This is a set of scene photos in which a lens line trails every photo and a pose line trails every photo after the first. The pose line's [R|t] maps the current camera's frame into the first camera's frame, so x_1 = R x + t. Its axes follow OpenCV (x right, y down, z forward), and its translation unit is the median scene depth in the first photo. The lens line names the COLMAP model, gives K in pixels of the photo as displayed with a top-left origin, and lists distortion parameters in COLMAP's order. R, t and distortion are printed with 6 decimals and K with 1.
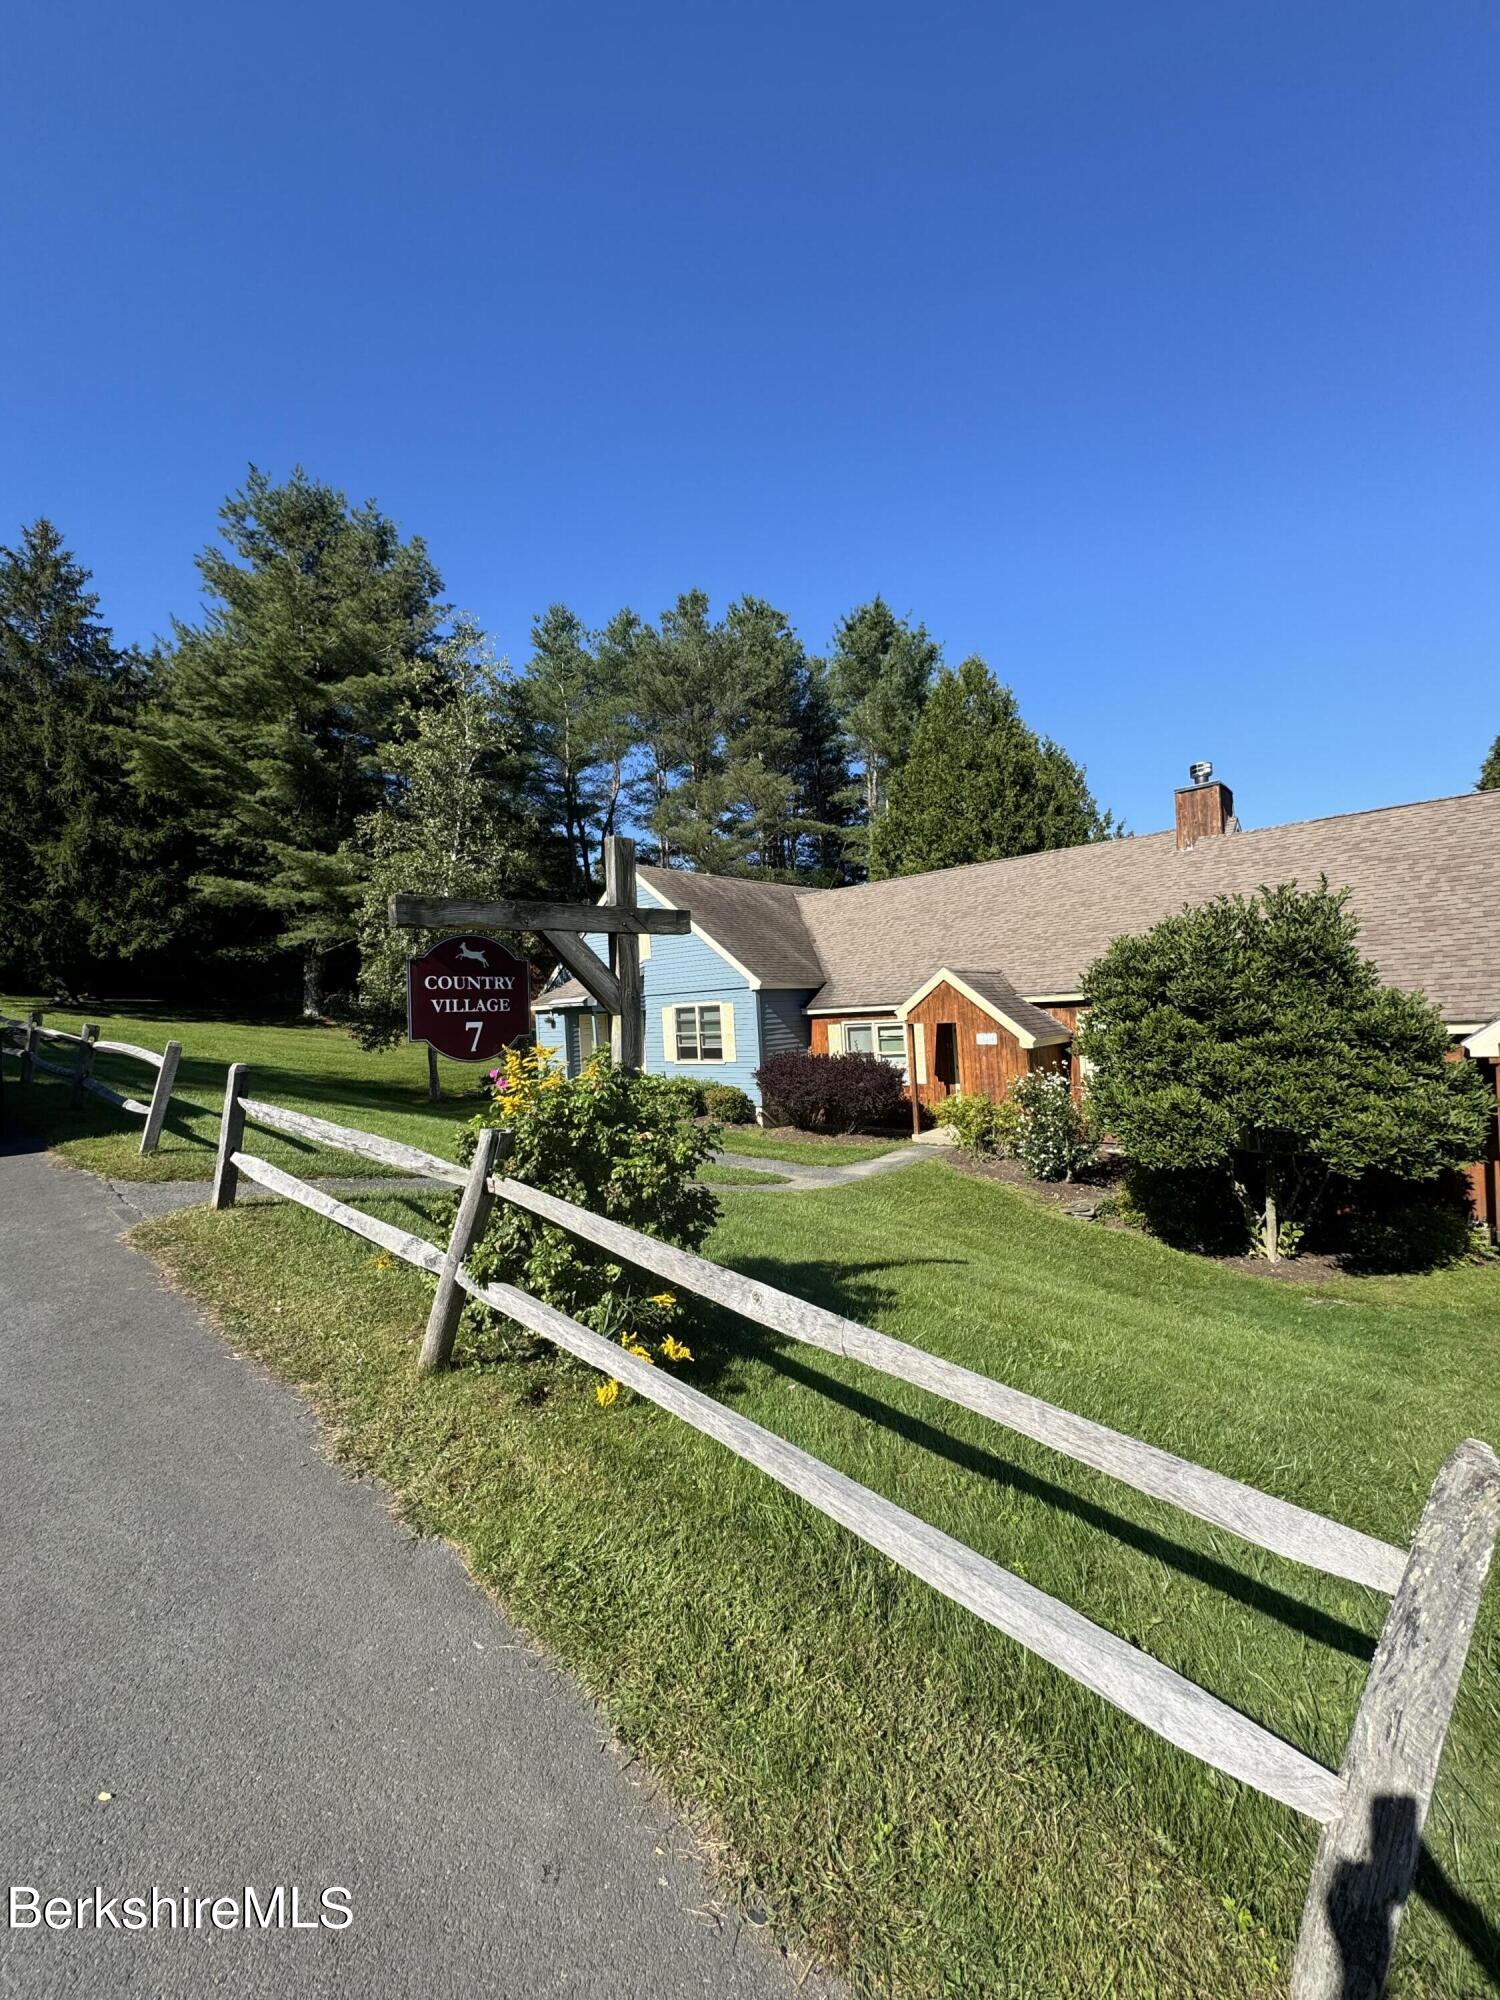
lens RADIAL K [[799.2, 0, 750.0], [0, 799.2, 1000.0], [0, 0, 1]] dist [-0.000388, -0.000400]
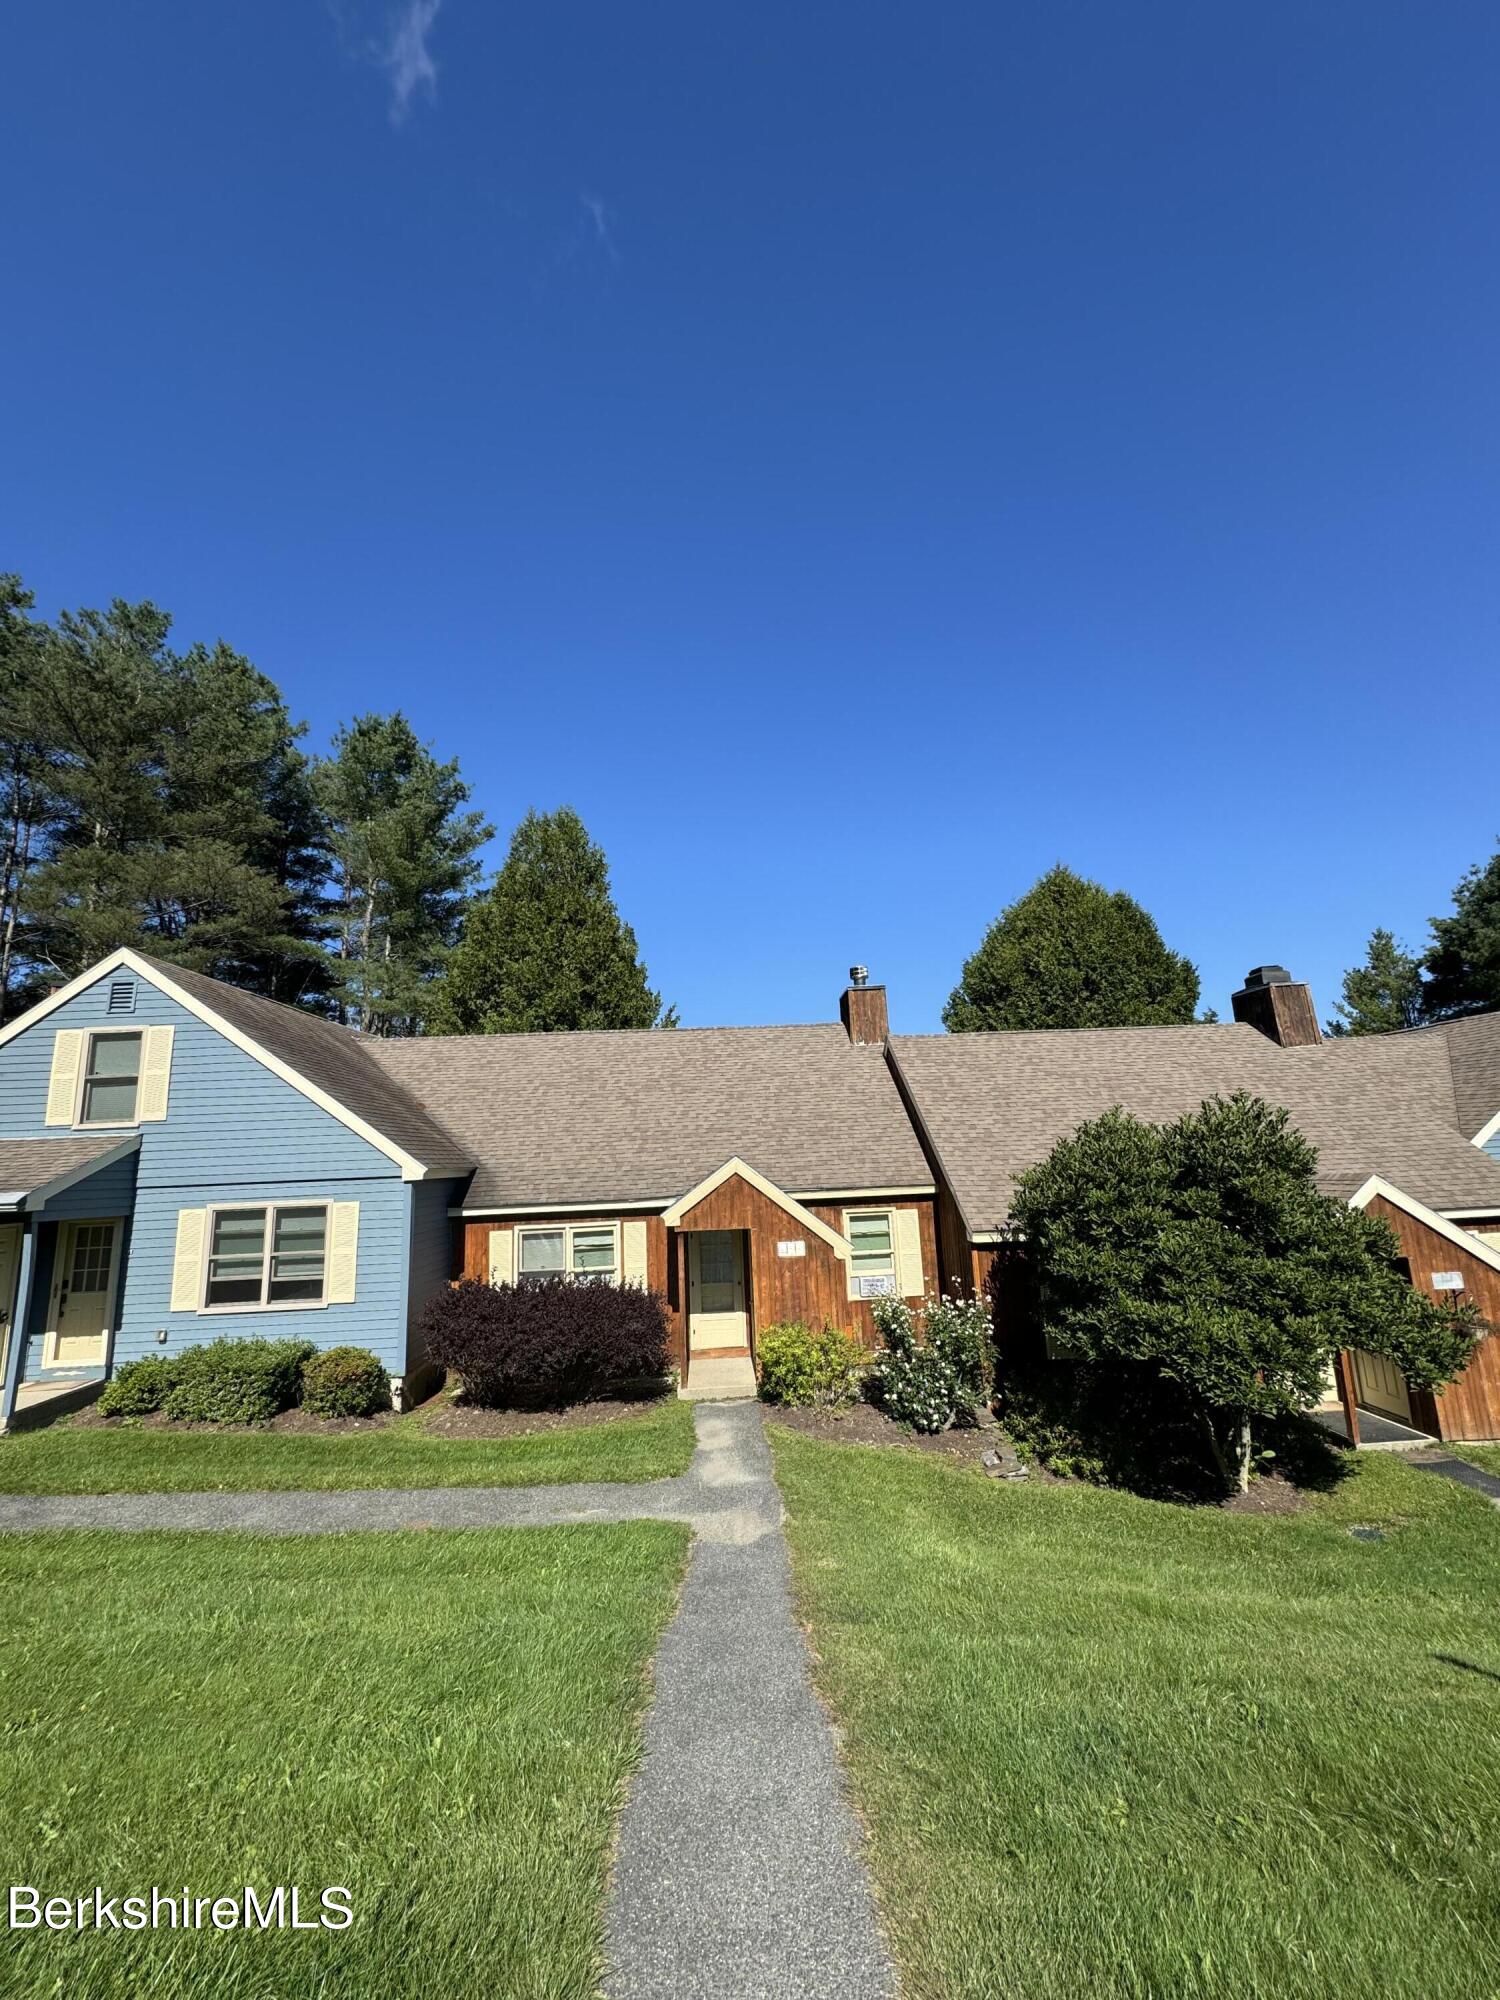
lens RADIAL K [[799.2, 0, 750.0], [0, 799.2, 1000.0], [0, 0, 1]] dist [-0.000388, -0.000400]
pose [[0.709112, 0.156266, 0.687562, -0.251849], [-0.007447, 0.976738, -0.214308, -0.018246], [-0.705057, 0.146848, 0.693780, 0.332221]]
